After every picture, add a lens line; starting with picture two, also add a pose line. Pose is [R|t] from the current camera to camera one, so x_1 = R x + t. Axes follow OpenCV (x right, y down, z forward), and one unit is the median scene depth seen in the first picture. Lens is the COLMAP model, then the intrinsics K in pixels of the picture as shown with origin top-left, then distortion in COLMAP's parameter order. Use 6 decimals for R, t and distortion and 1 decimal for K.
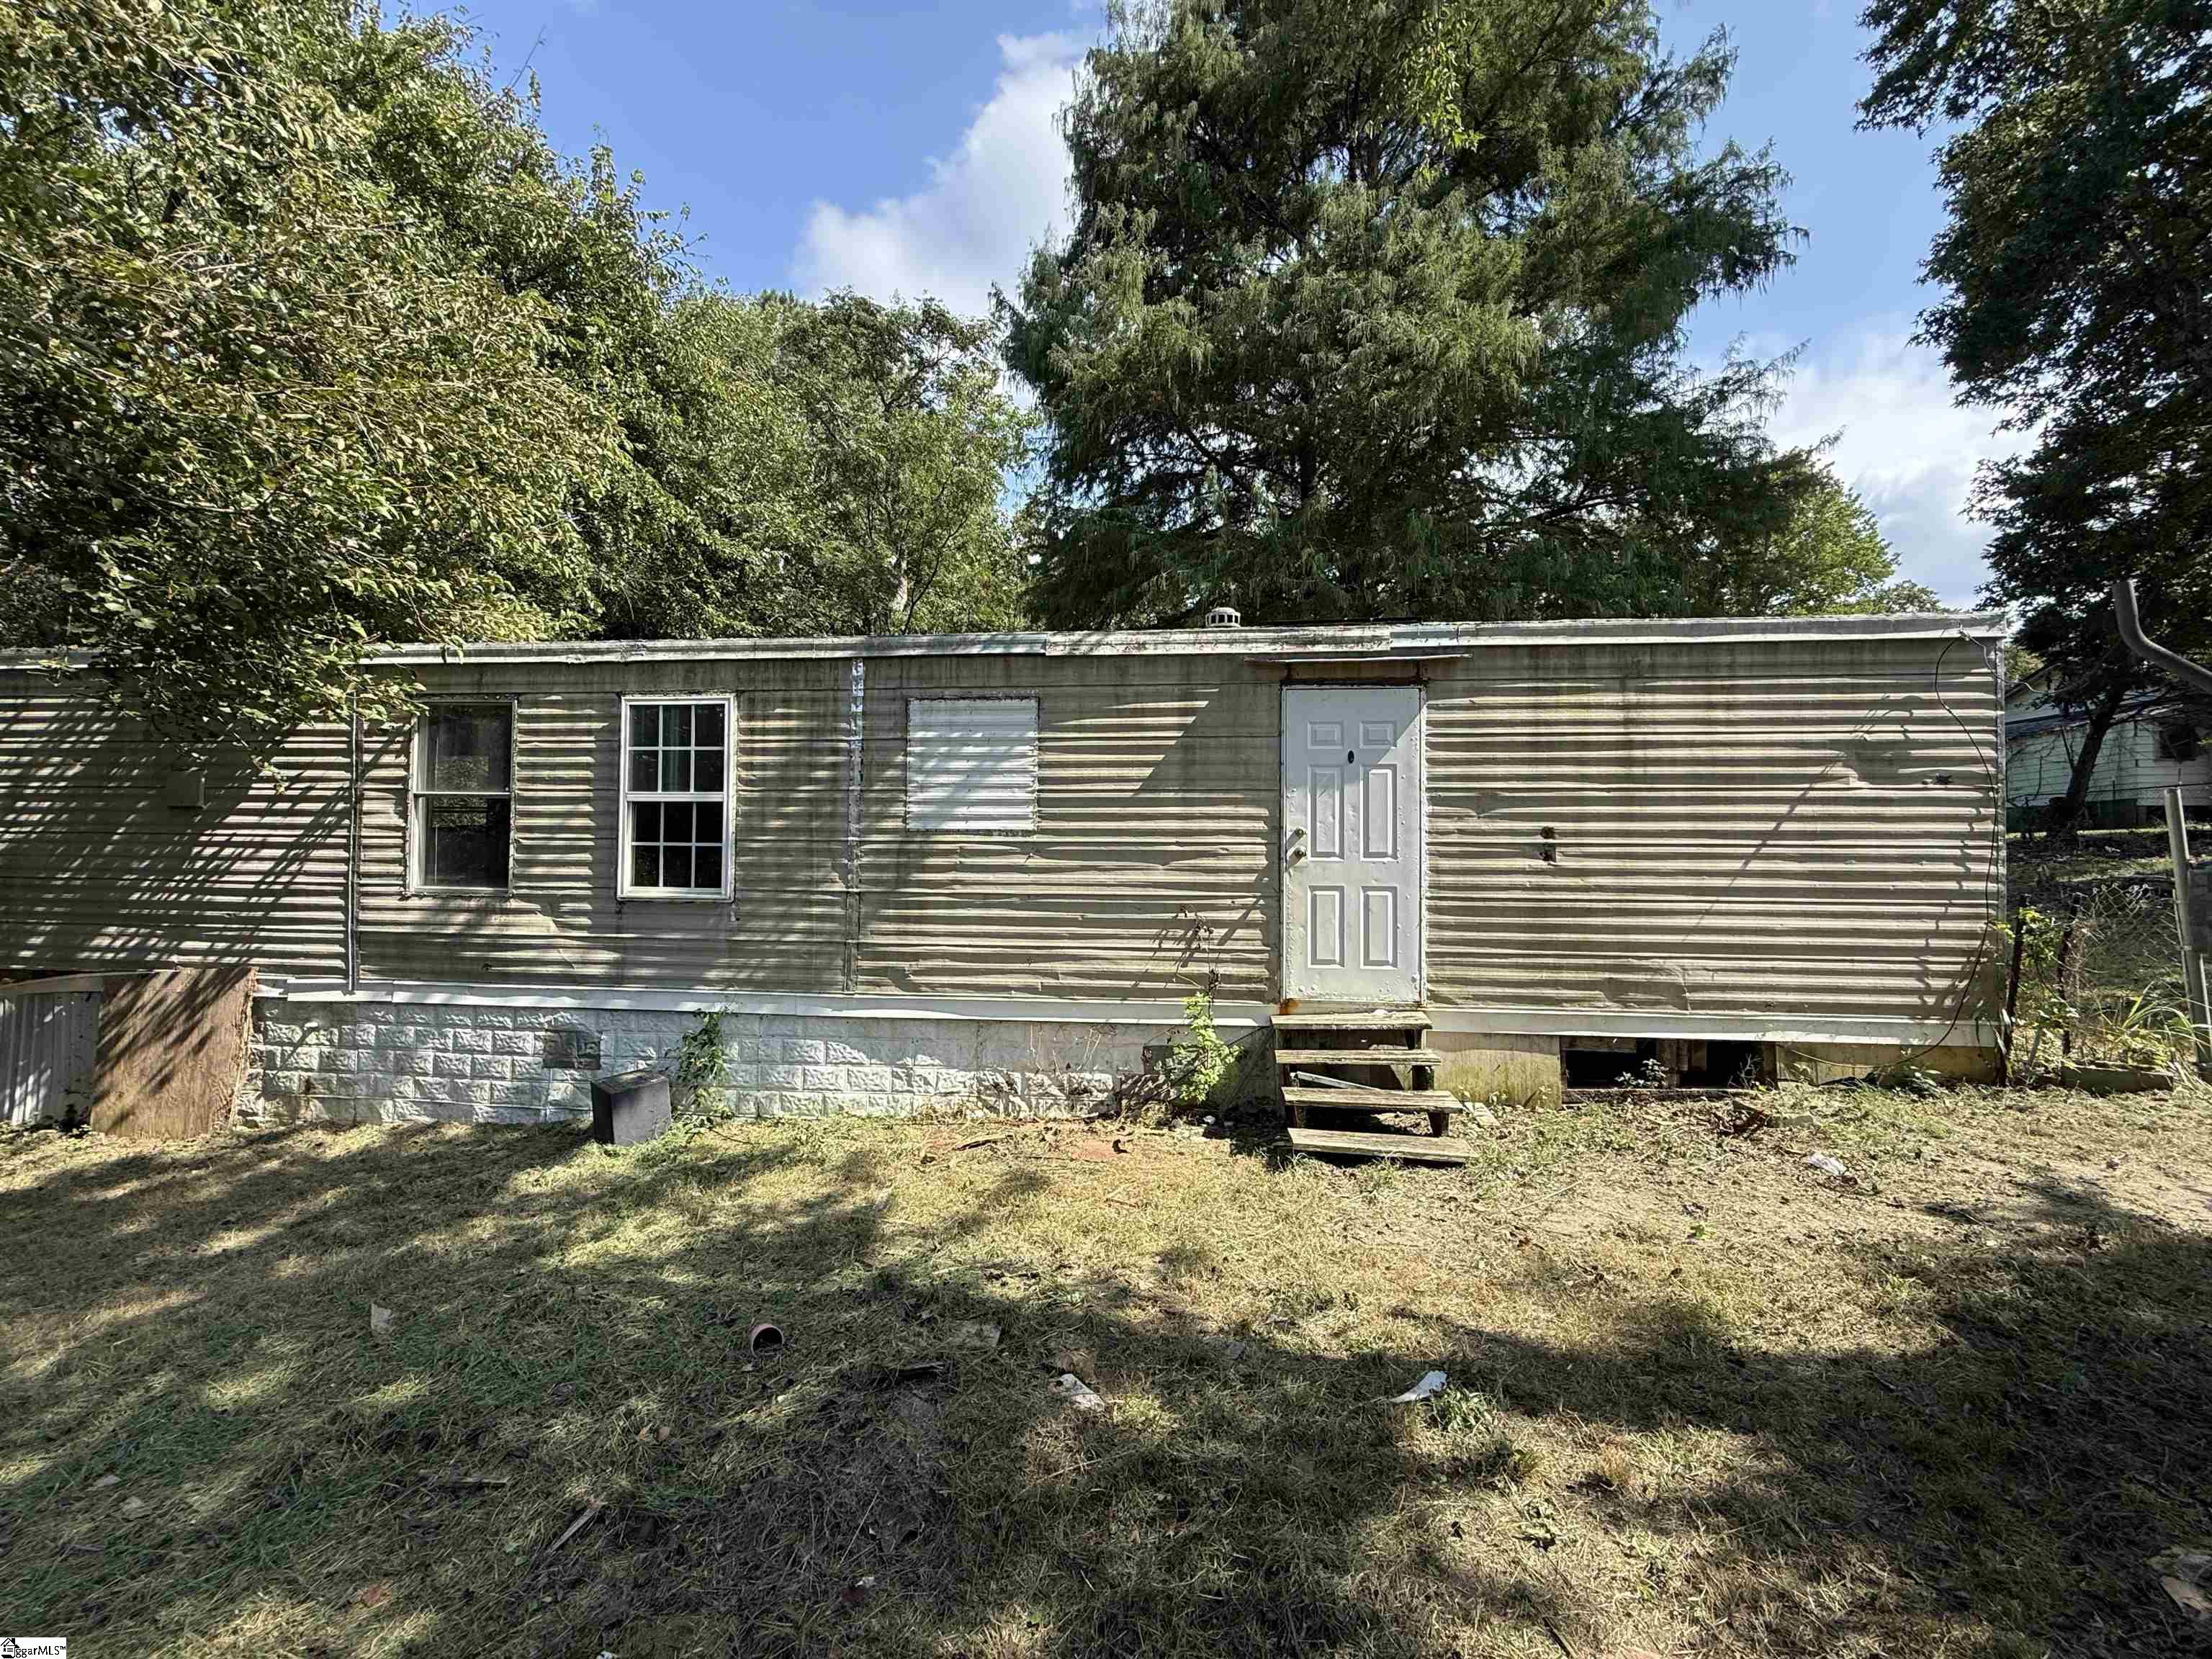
lens RADIAL K [[883.9, 0, 1107.2], [0, 883.9, 834.3], [0, 0, 1]] dist [-0.000858, 0.000302]
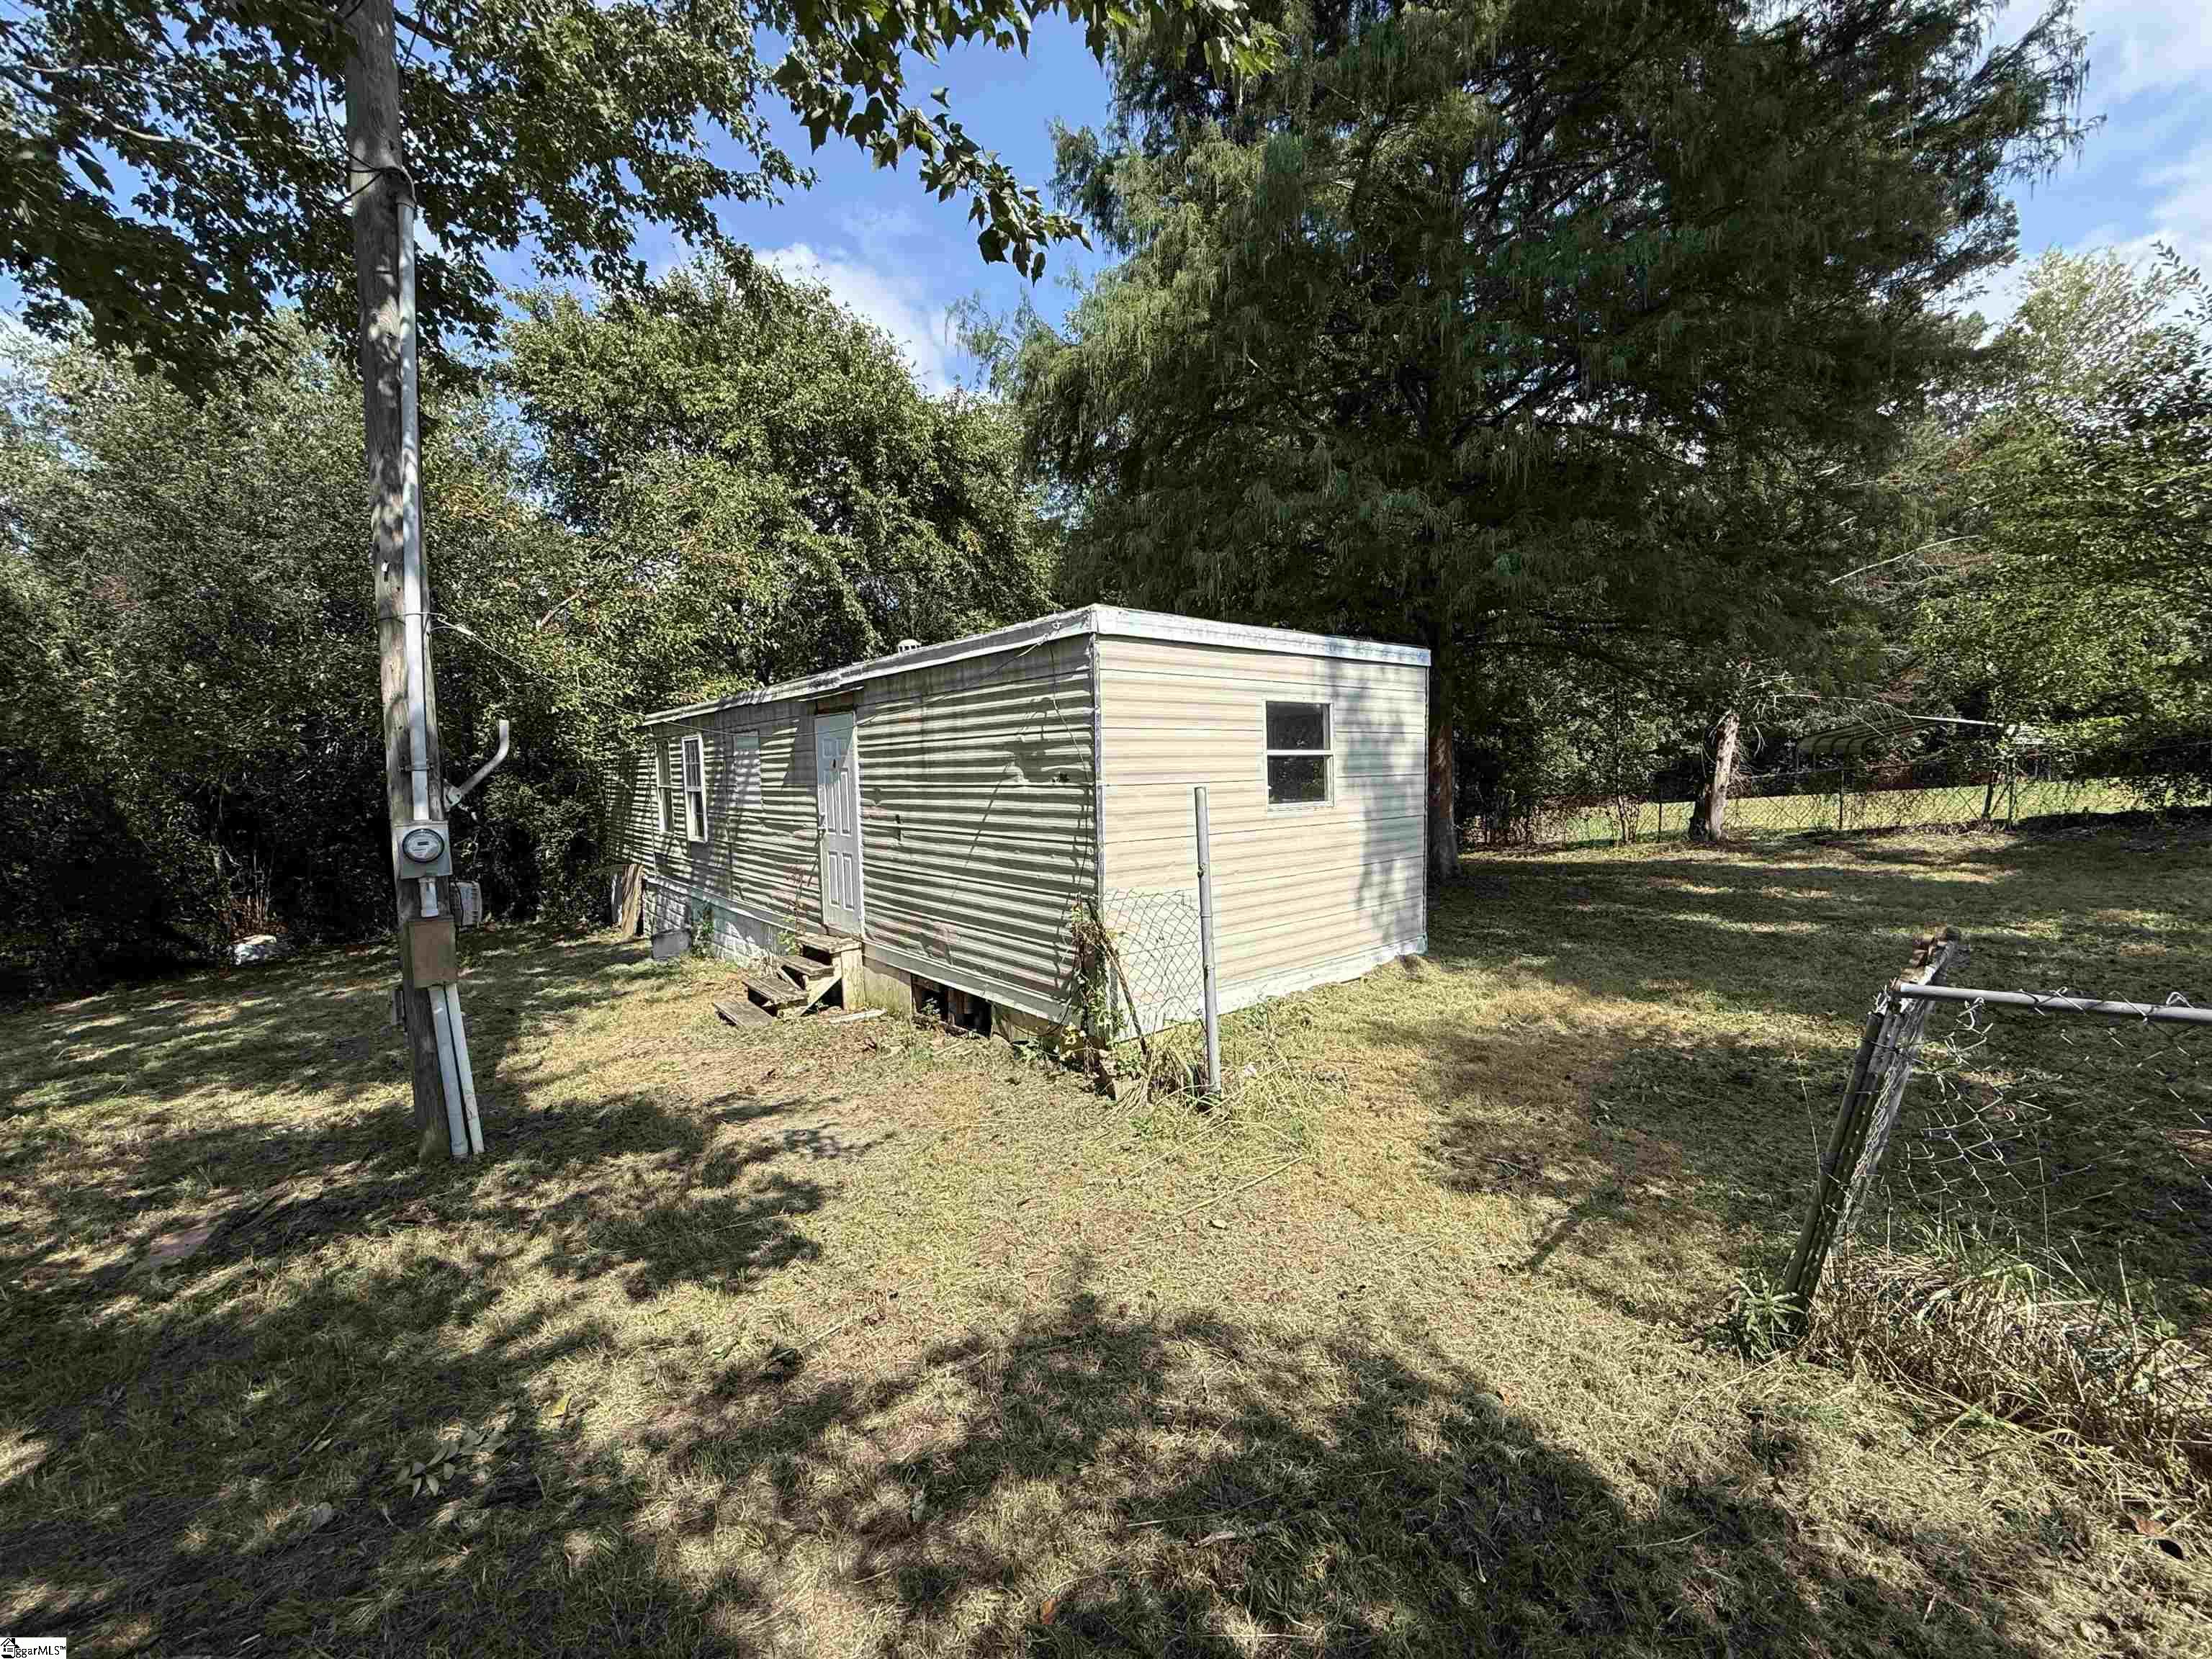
lens RADIAL K [[883.9, 0, 1108.9], [0, 883.9, 823.9], [0, 0, 1]] dist [-0.000858, 0.000302]
pose [[0.718923, 0.020411, -0.694790, 1.678605], [0.049287, 0.995556, 0.080246, -0.086656], [0.693340, -0.091935, 0.714722, 0.284368]]
